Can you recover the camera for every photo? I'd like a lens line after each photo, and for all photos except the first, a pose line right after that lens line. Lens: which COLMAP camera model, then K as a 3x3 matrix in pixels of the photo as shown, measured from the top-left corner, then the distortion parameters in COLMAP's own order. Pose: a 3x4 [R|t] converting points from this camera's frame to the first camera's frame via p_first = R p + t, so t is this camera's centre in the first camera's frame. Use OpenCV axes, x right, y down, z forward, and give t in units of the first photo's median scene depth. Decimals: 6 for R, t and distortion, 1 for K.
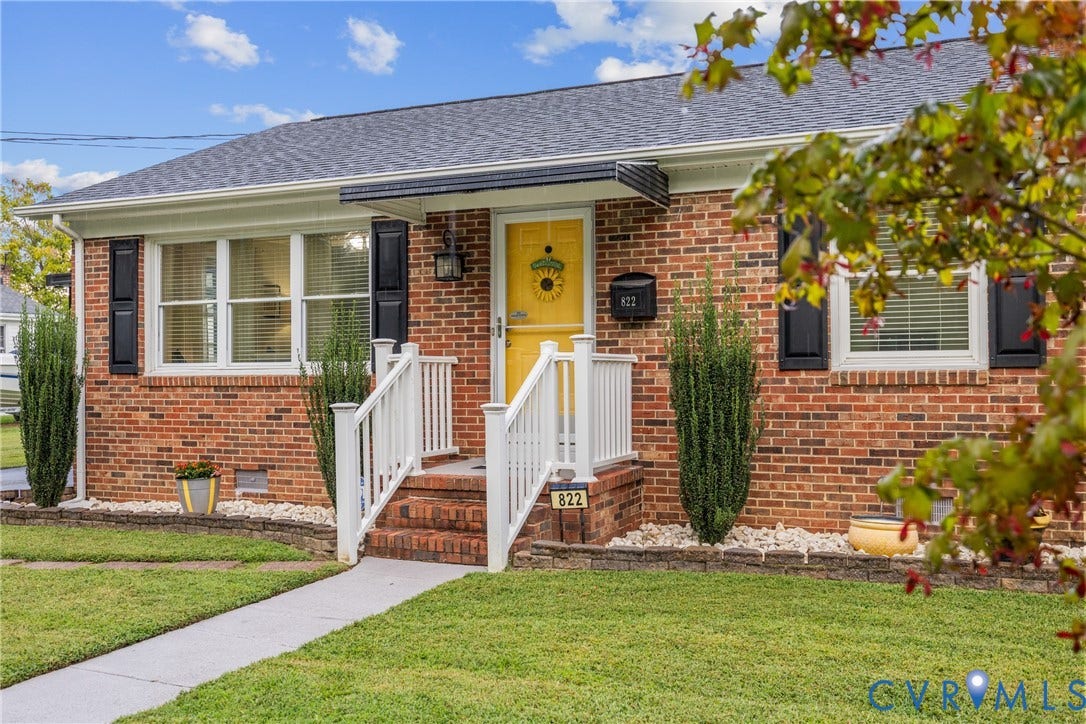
lens RADIAL K [[1028.7, 0, 543.0], [0, 1028.7, 362.0], [0, 0, 1]] dist [-0.005638, -0.005615]
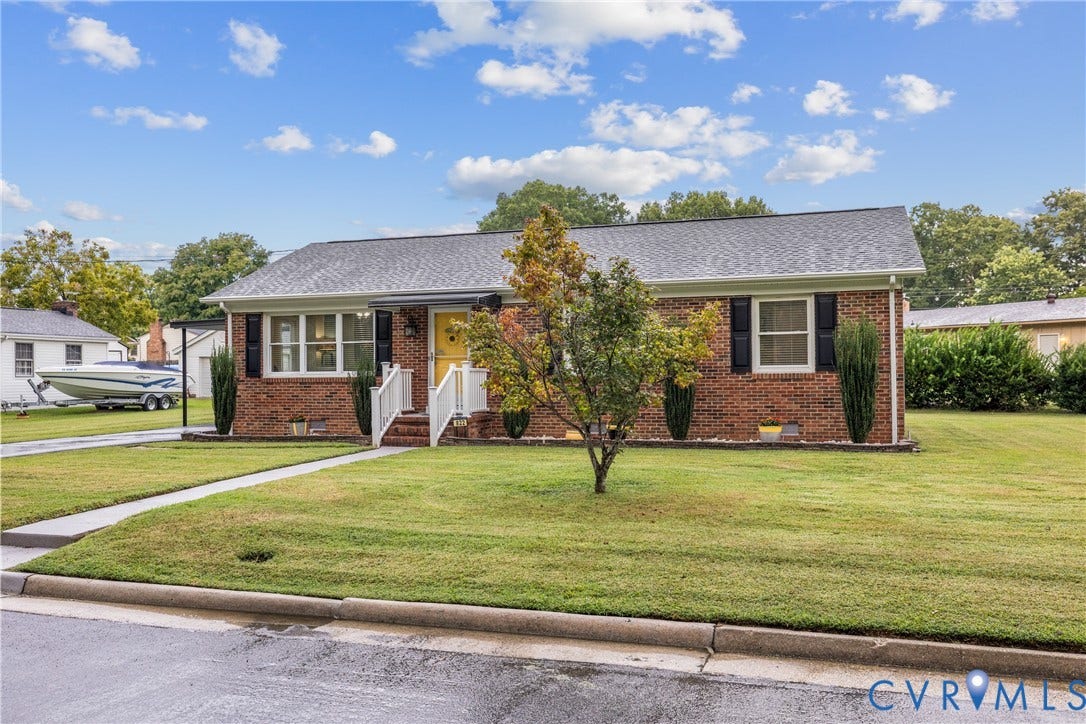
lens RADIAL K [[872.6, 0, 537.6], [0, 872.6, 367.3], [0, 0, 1]] dist [0.001889, 0.000550]
pose [[0.995265, 0.000652, 0.097194, 0.004162], [-0.000409, 0.999997, -0.002523, -0.004602], [-0.097195, 0.002471, 0.995262, -1.005657]]
